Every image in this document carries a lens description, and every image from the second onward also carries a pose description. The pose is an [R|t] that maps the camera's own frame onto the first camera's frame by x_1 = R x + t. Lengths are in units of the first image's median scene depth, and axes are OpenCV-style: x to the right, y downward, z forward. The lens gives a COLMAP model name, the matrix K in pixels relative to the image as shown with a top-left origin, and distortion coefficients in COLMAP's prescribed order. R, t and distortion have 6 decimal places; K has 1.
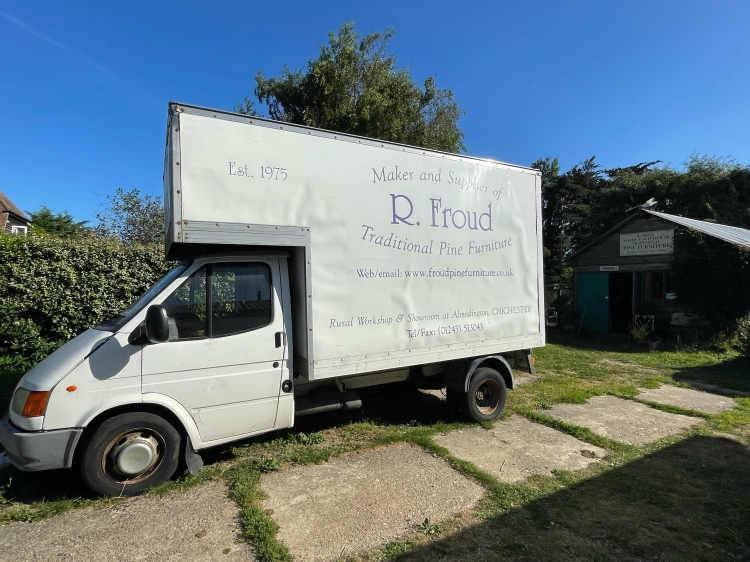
lens RADIAL K [[388.5, 0, 376.7], [0, 388.5, 282.0], [0, 0, 1]] dist [-0.000139, 0.000324]
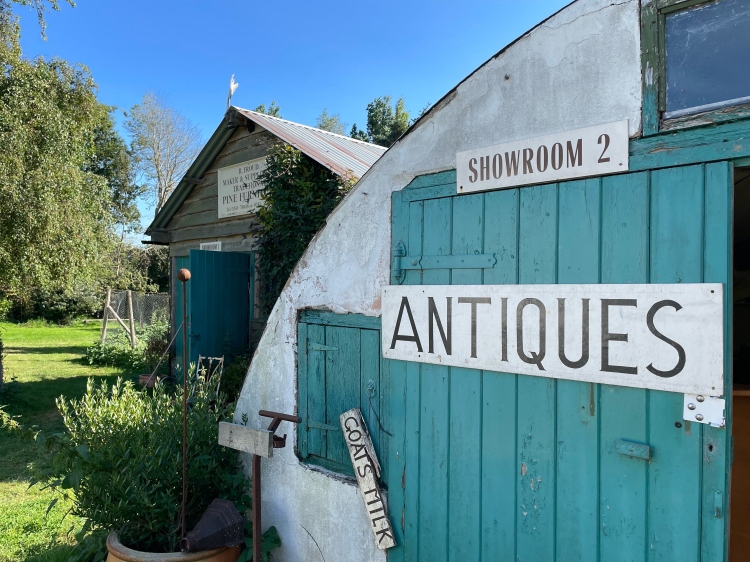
lens RADIAL K [[565.3, 0, 376.2], [0, 565.3, 284.3], [0, 0, 1]] dist [0.026725, -0.002597]
pose [[0.961493, -0.000213, 0.274828, 0.649153], [0.001914, 0.999981, -0.005922, 0.012302], [-0.274821, 0.006220, 0.961475, 0.348381]]
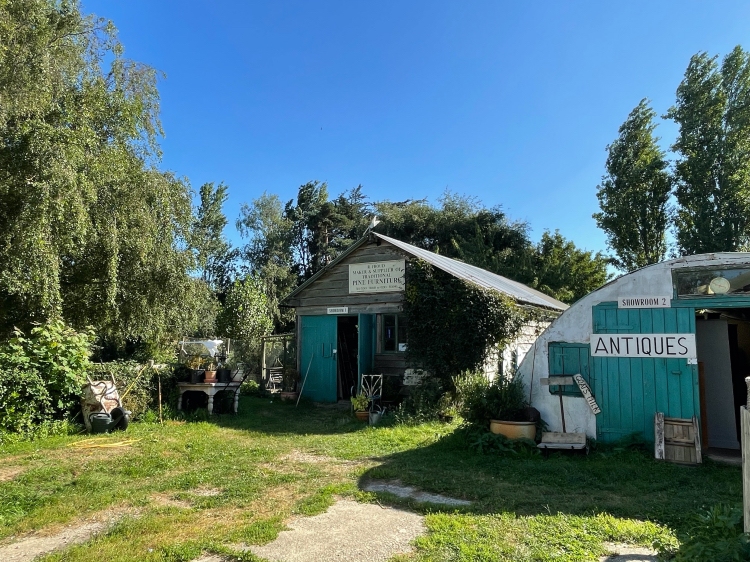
lens RADIAL K [[505.2, 0, 374.0], [0, 505.2, 279.2], [0, 0, 1]] dist [-0.001423, -0.001140]
pose [[0.873286, 0.045718, 0.485058, 0.212481], [0.007277, 0.994253, -0.106812, 0.008988], [-0.487154, 0.096807, 0.867934, 0.151734]]
